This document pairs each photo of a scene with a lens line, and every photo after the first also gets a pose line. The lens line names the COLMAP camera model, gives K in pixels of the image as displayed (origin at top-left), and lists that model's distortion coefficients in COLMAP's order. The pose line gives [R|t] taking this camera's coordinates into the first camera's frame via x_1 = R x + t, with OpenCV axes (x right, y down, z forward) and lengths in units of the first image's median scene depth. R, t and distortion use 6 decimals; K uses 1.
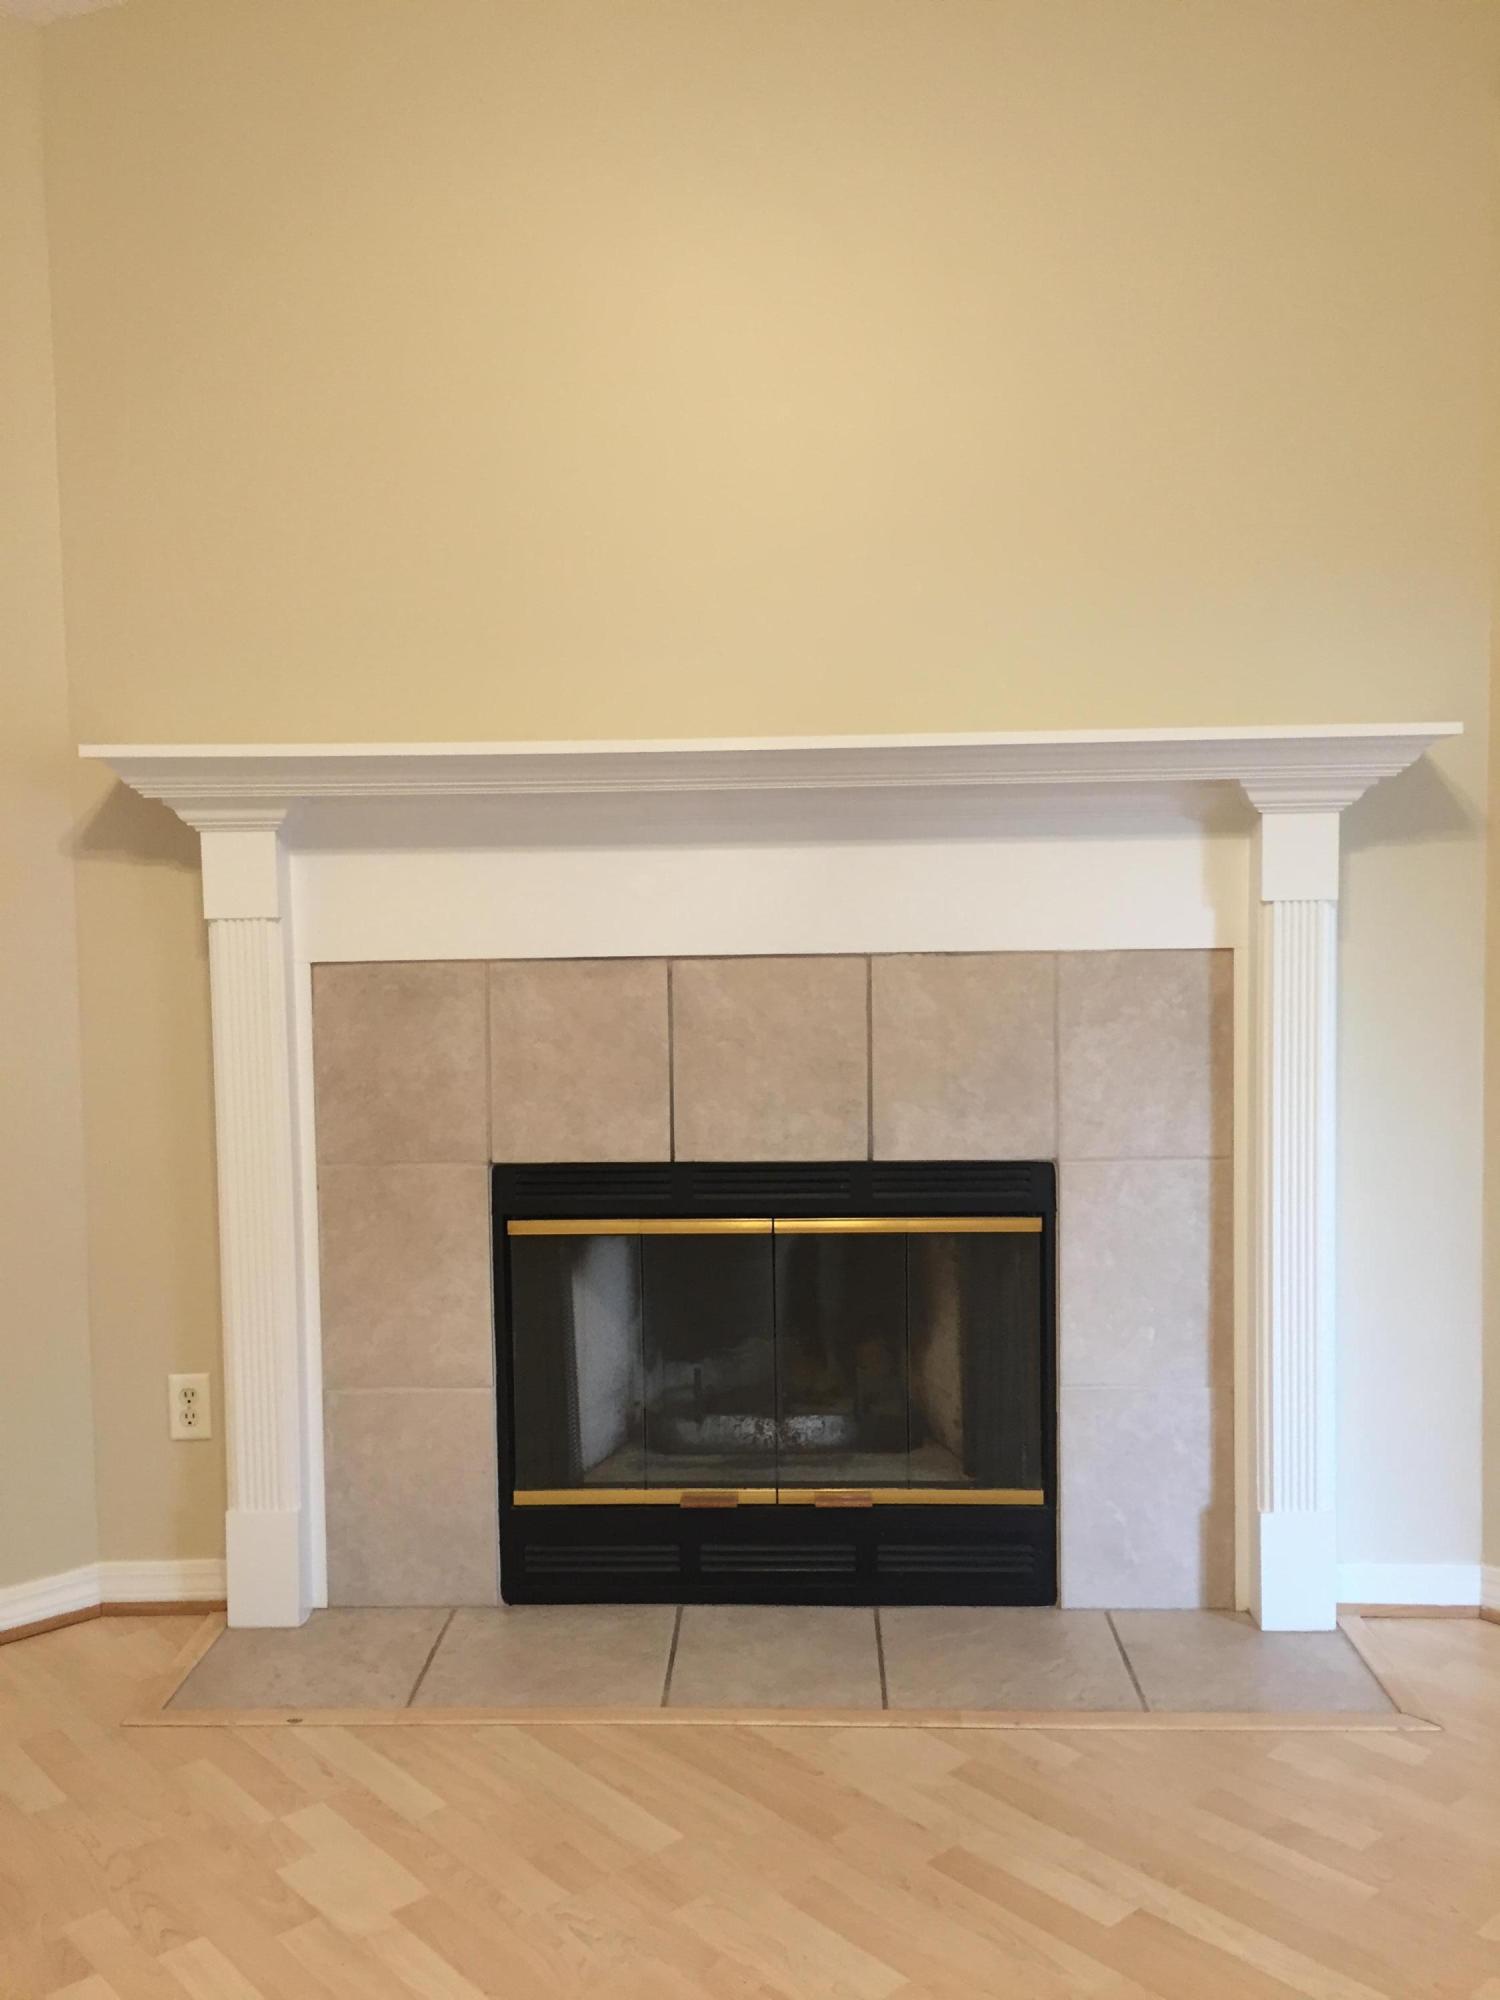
lens RADIAL K [[1720.3, 0, 747.5], [0, 1720.3, 1004.3], [0, 0, 1]] dist [0.076075, -0.069535]
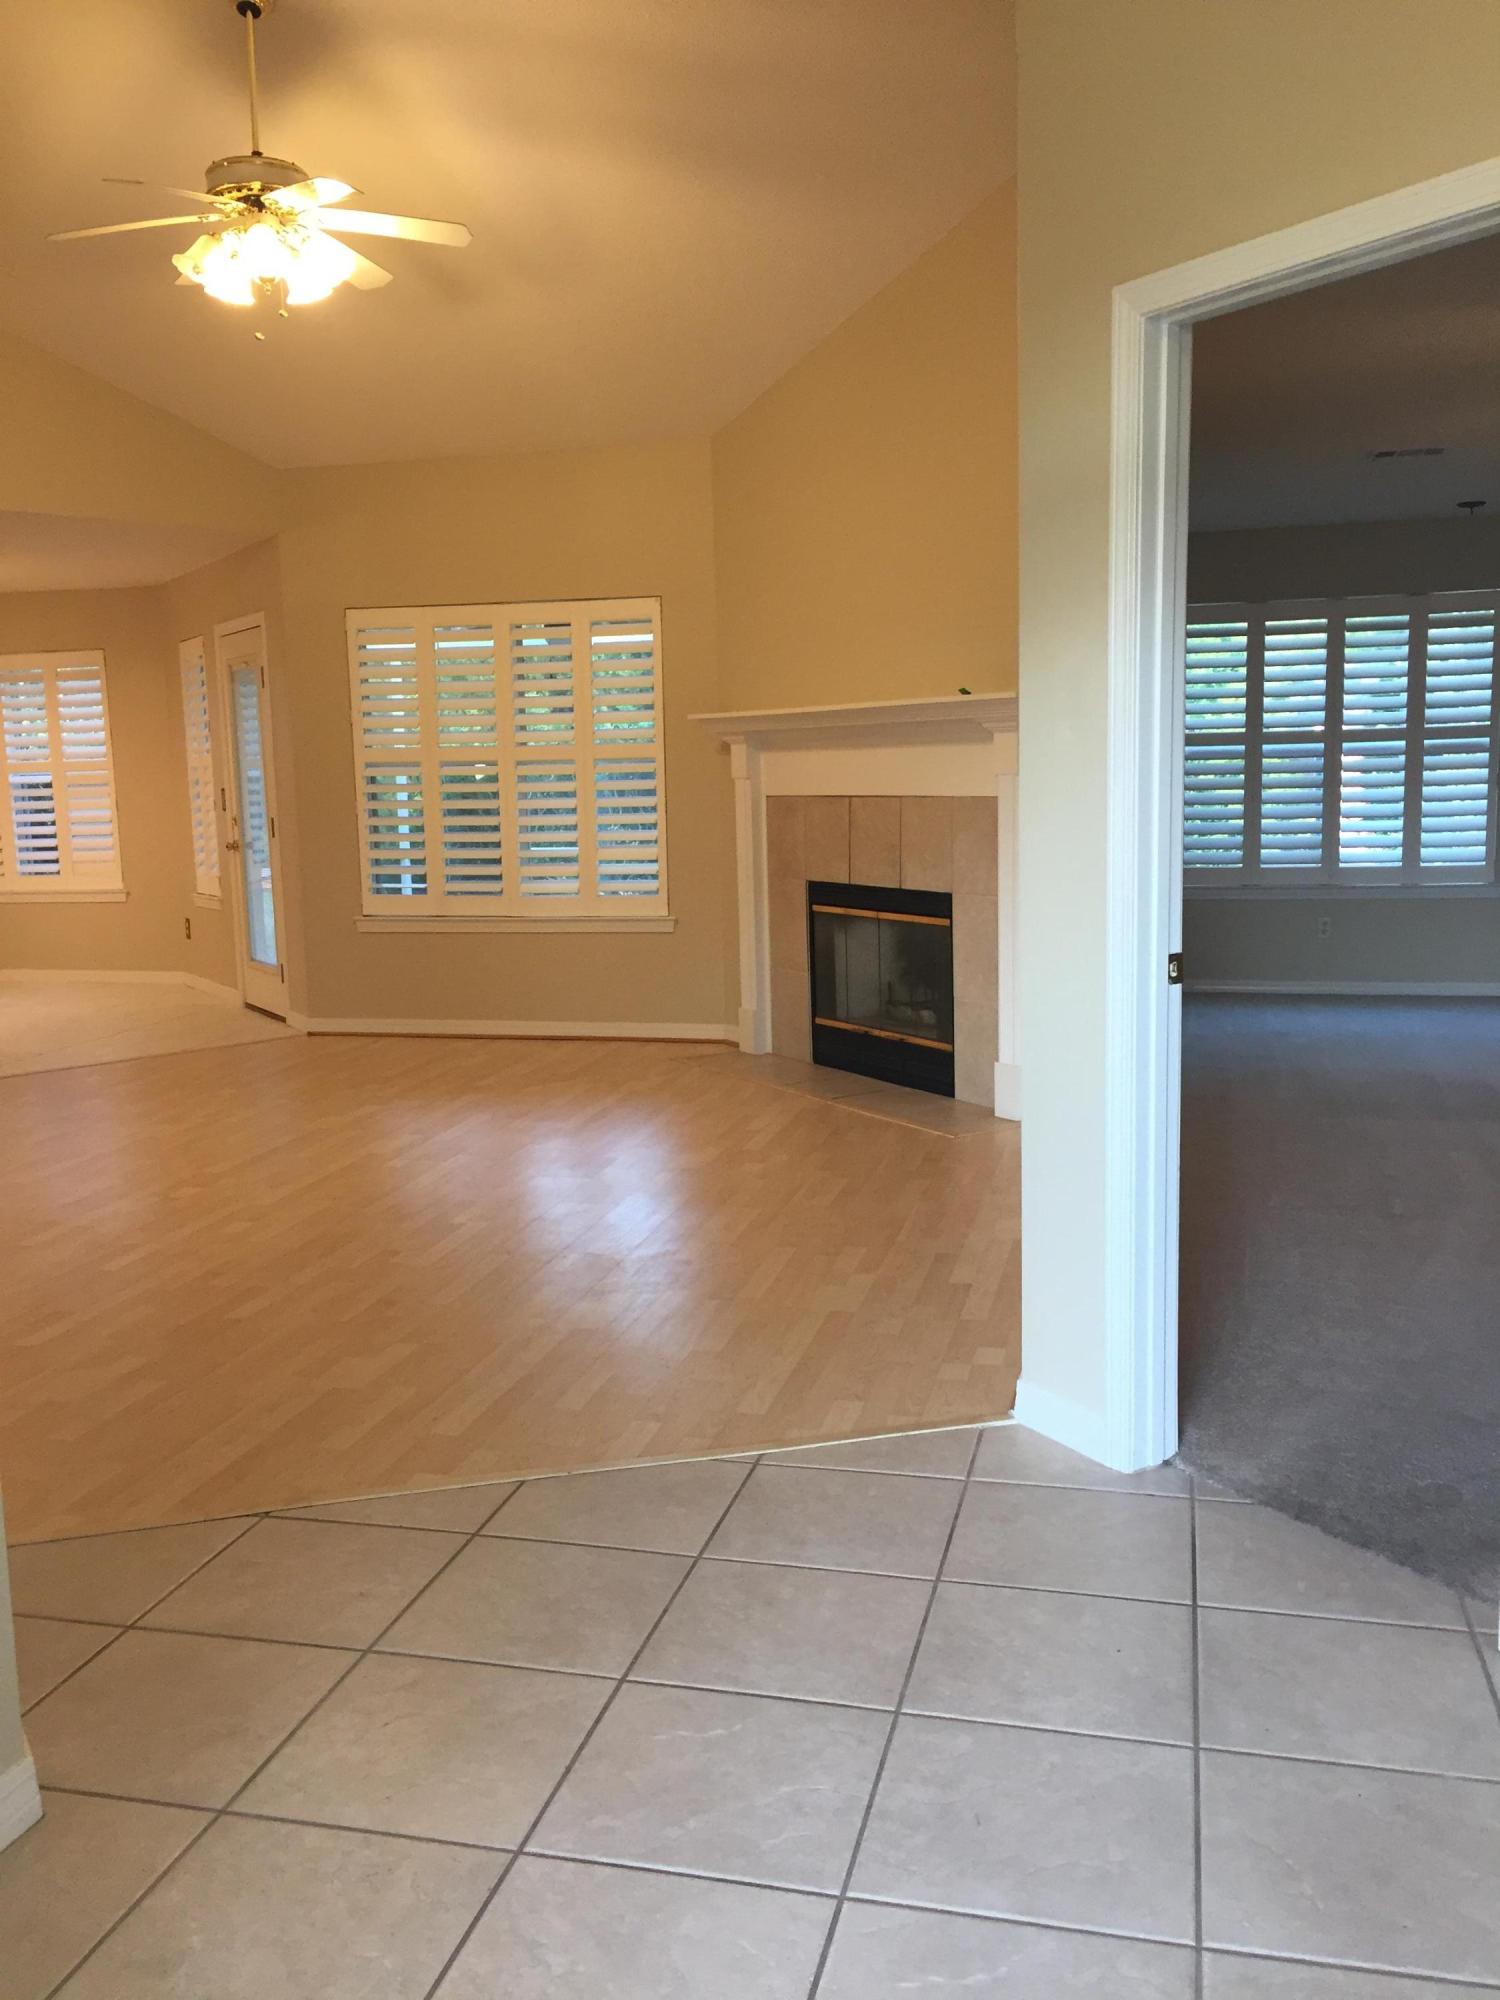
lens RADIAL K [[1720.3, 0, 760.9], [0, 1720.3, 998.0], [0, 0, 1]] dist [0.076075, -0.069535]
pose [[0.553100, 0.113362, -0.825366, 1.845044], [-0.047681, 0.993383, 0.104486, 0.006479], [0.831749, -0.018438, 0.554846, -0.405830]]
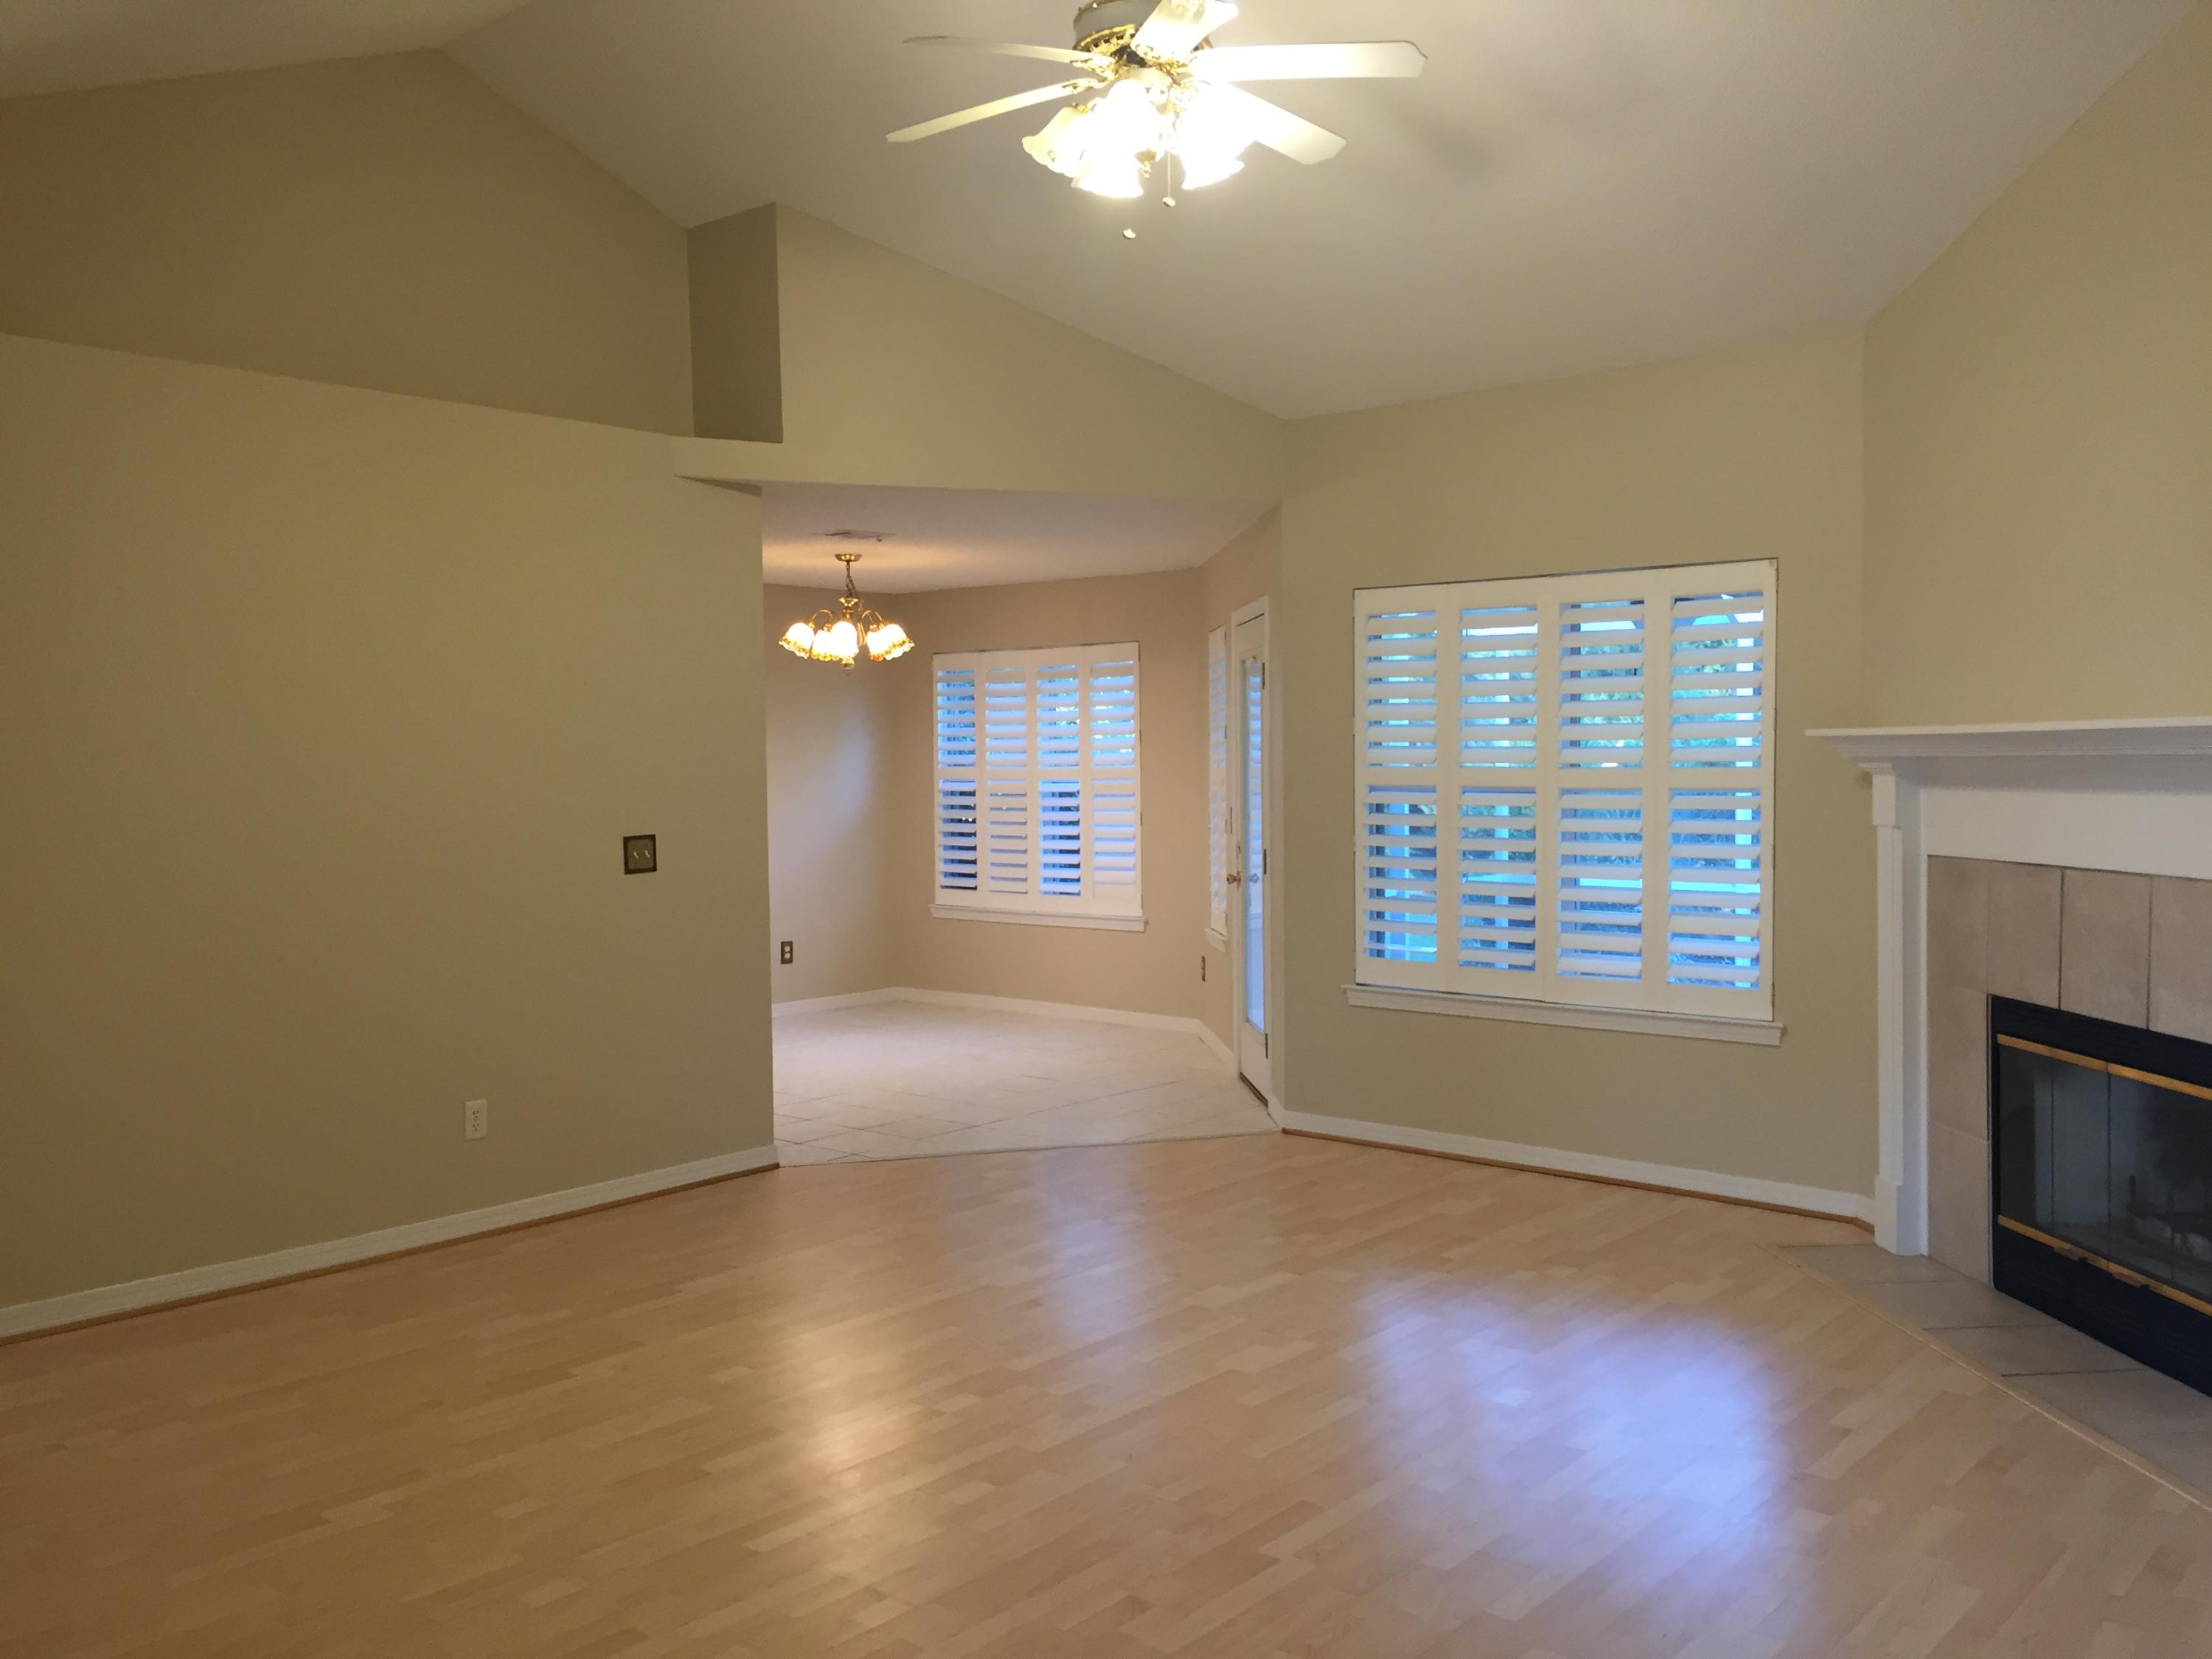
lens RADIAL K [[1902.7, 0, 1107.6], [0, 1902.7, 820.6], [0, 0, 1]] dist [0.076075, -0.069535]
pose [[0.121375, 0.045257, -0.991574, 1.450615], [-0.070586, 0.996825, 0.036857, -0.068696], [0.990094, 0.065518, 0.124184, 0.003837]]
